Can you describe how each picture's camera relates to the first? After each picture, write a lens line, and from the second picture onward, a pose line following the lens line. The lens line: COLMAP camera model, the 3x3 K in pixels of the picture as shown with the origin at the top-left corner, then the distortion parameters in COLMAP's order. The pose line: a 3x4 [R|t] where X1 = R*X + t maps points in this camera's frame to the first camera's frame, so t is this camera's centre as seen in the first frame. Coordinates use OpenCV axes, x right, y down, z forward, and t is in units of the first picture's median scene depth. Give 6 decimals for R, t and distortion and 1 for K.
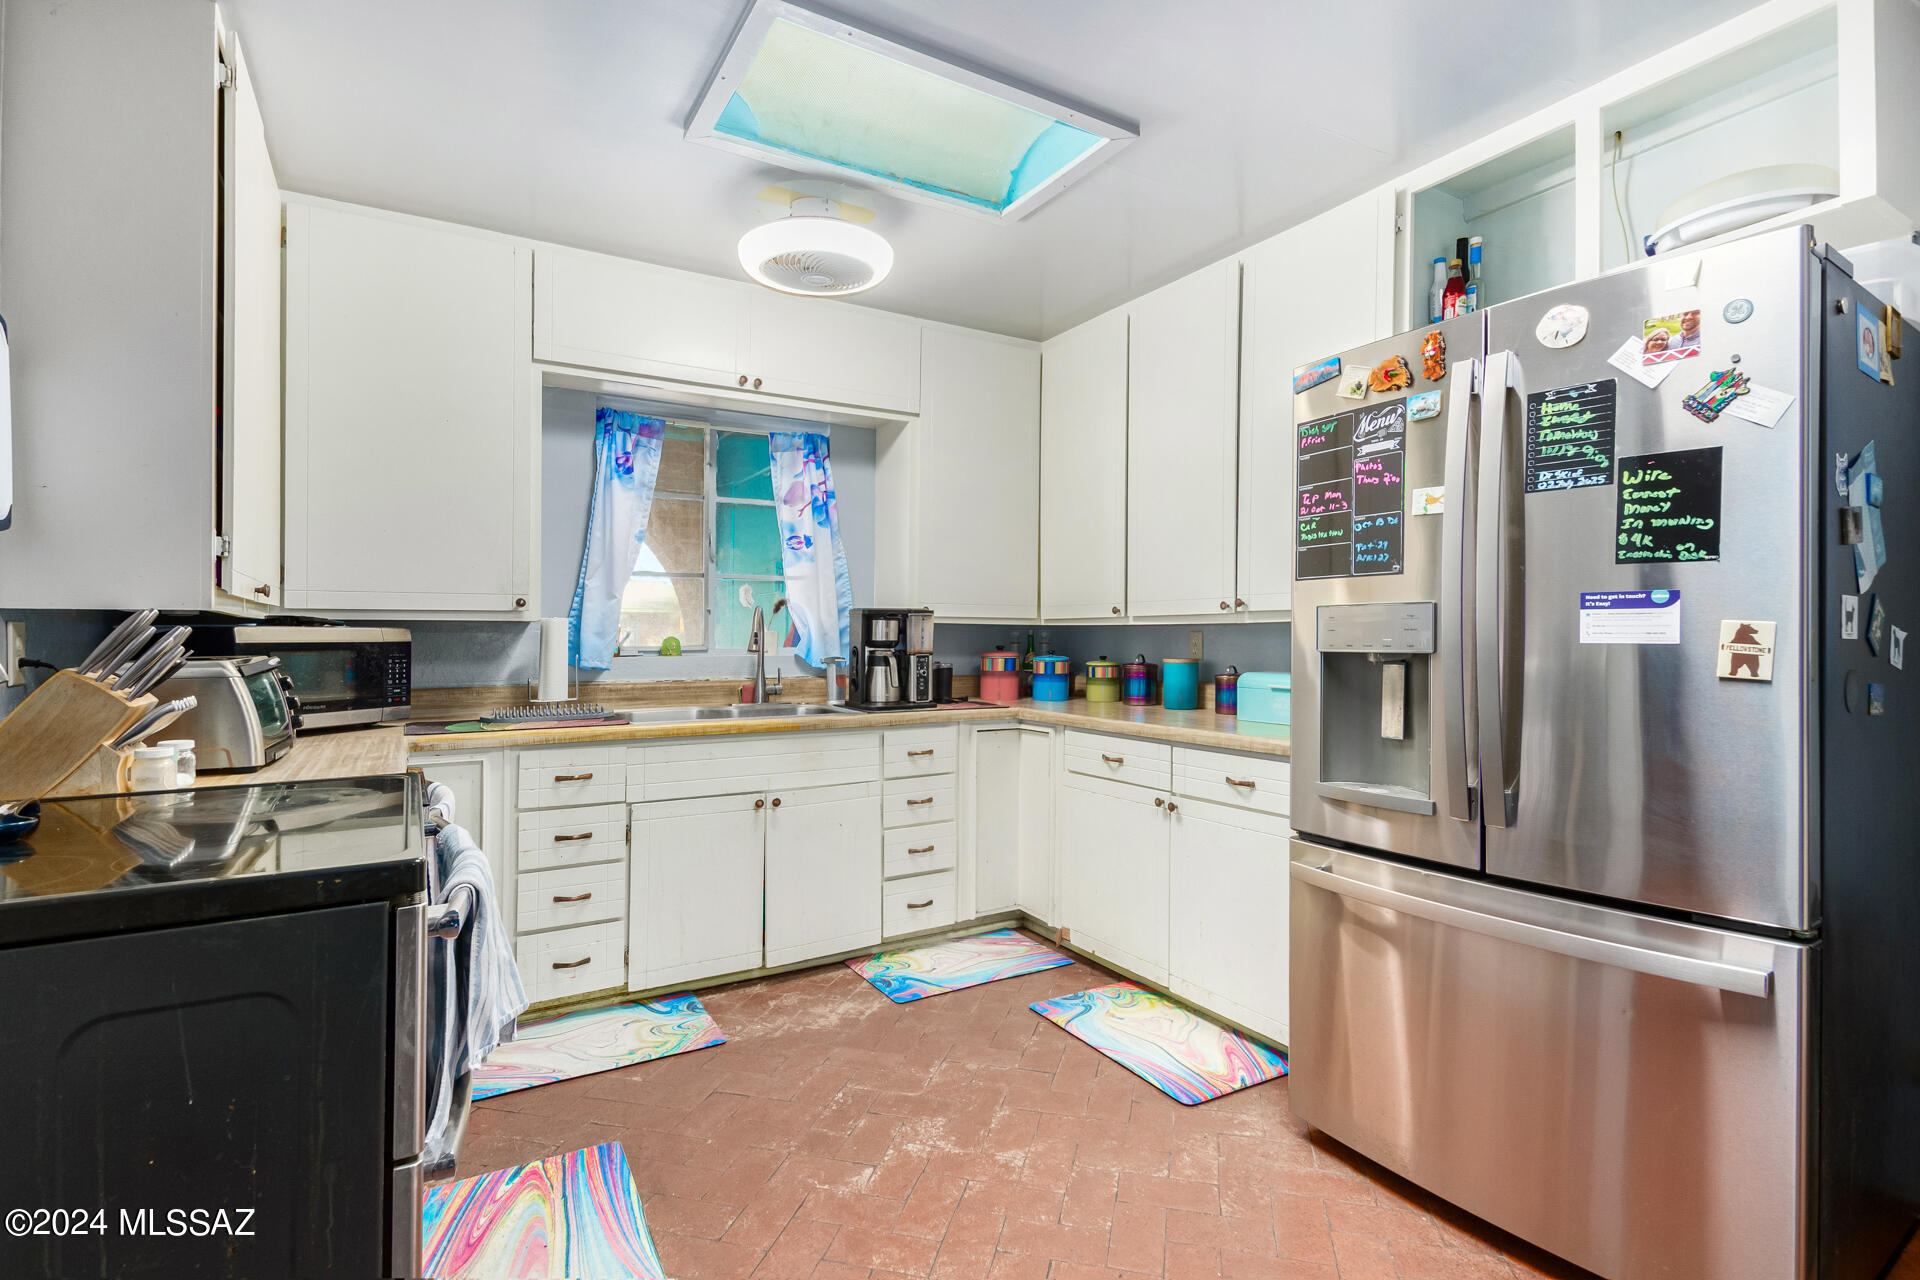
lens RADIAL K [[910.6, 0, 961.7], [0, 910.6, 638.5], [0, 0, 1]] dist [0.001598, 0.000124]
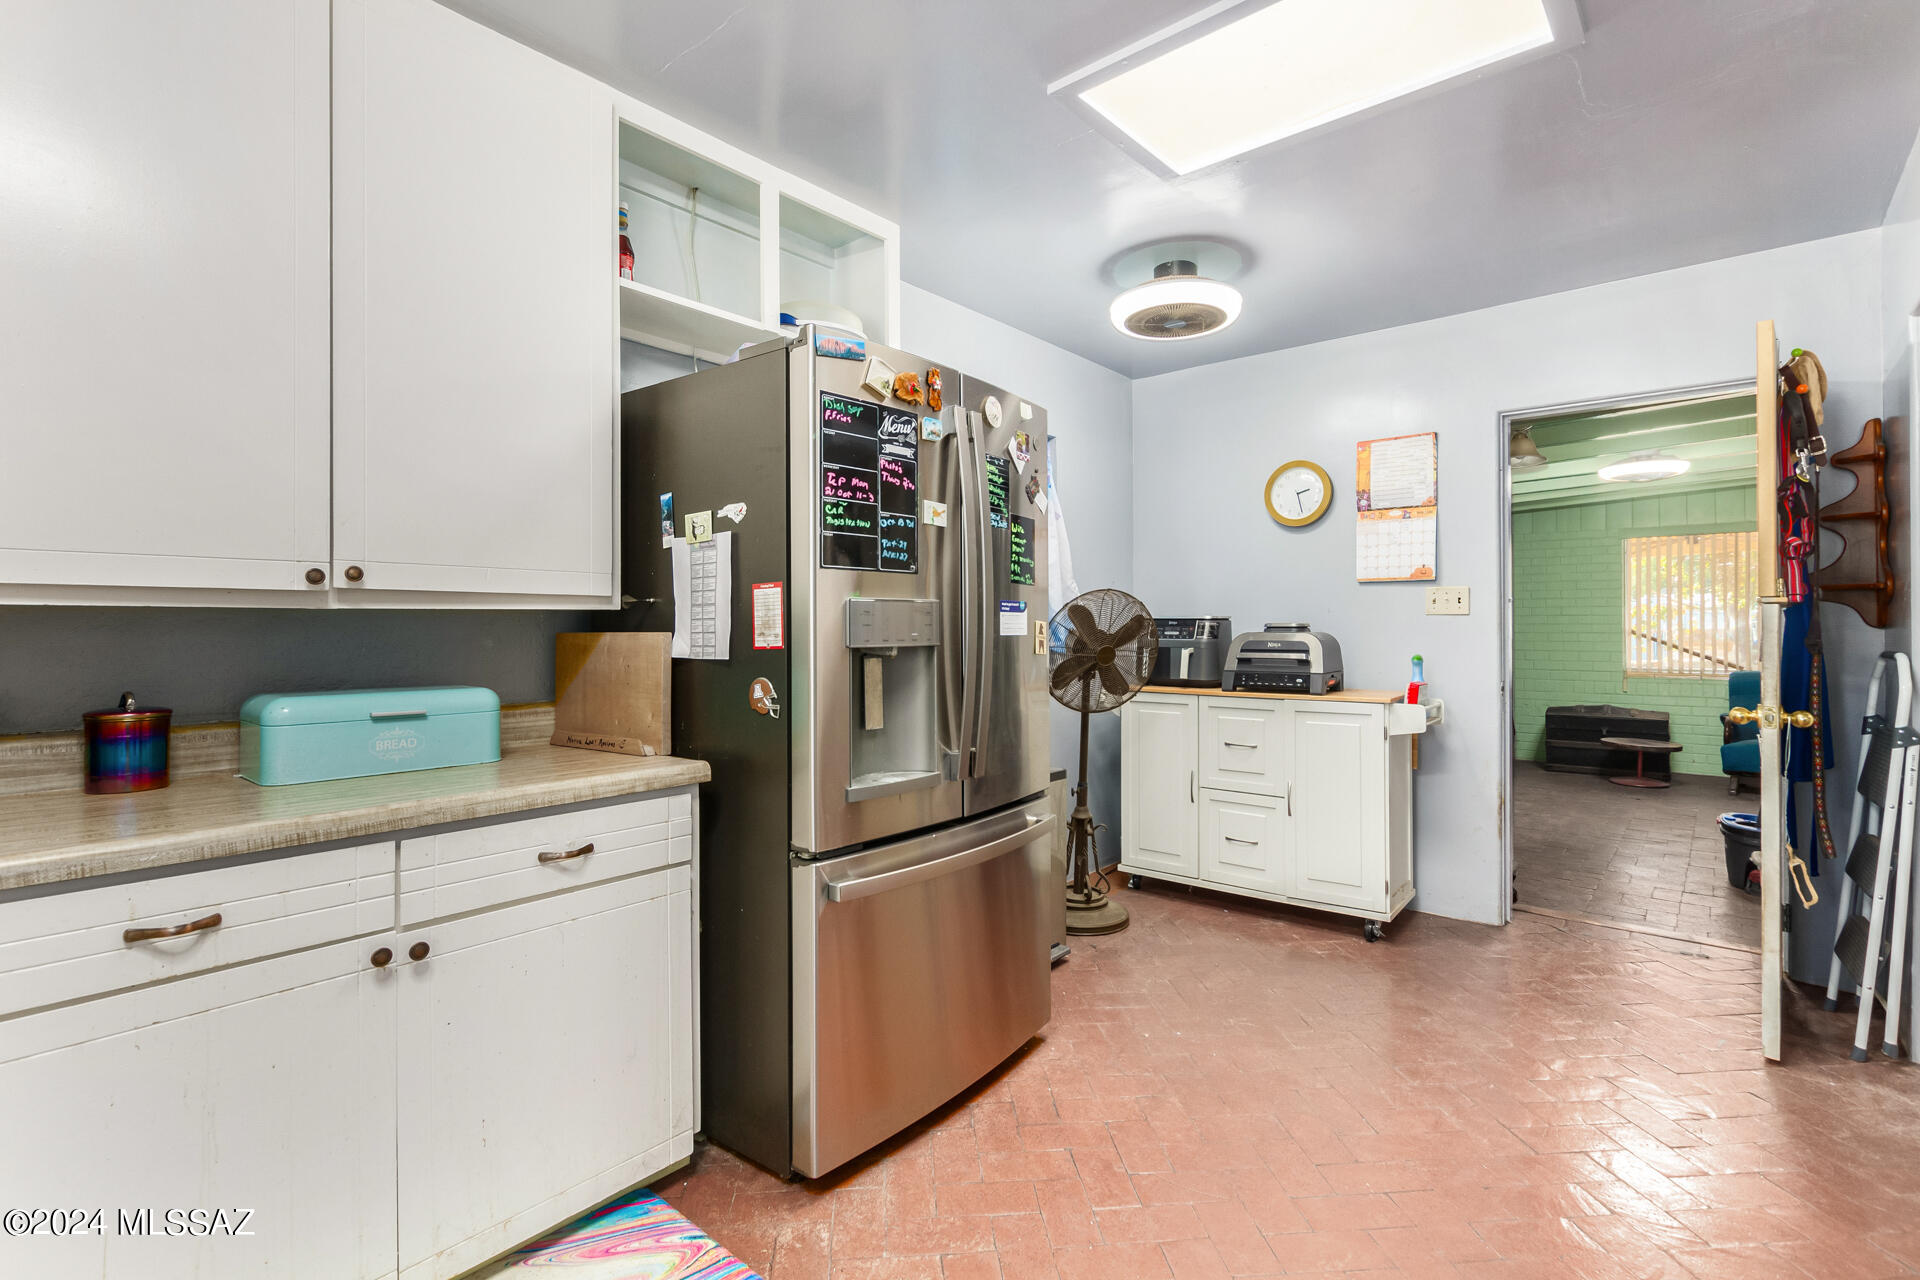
lens RADIAL K [[910.6, 0, 961.8], [0, 910.6, 631.3], [0, 0, 1]] dist [0.001598, 0.000124]
pose [[-0.332081, -0.004913, 0.943238, -0.538232], [0.003313, 0.999974, 0.006375, -0.008176], [-0.943245, 0.005242, -0.332056, 1.236584]]
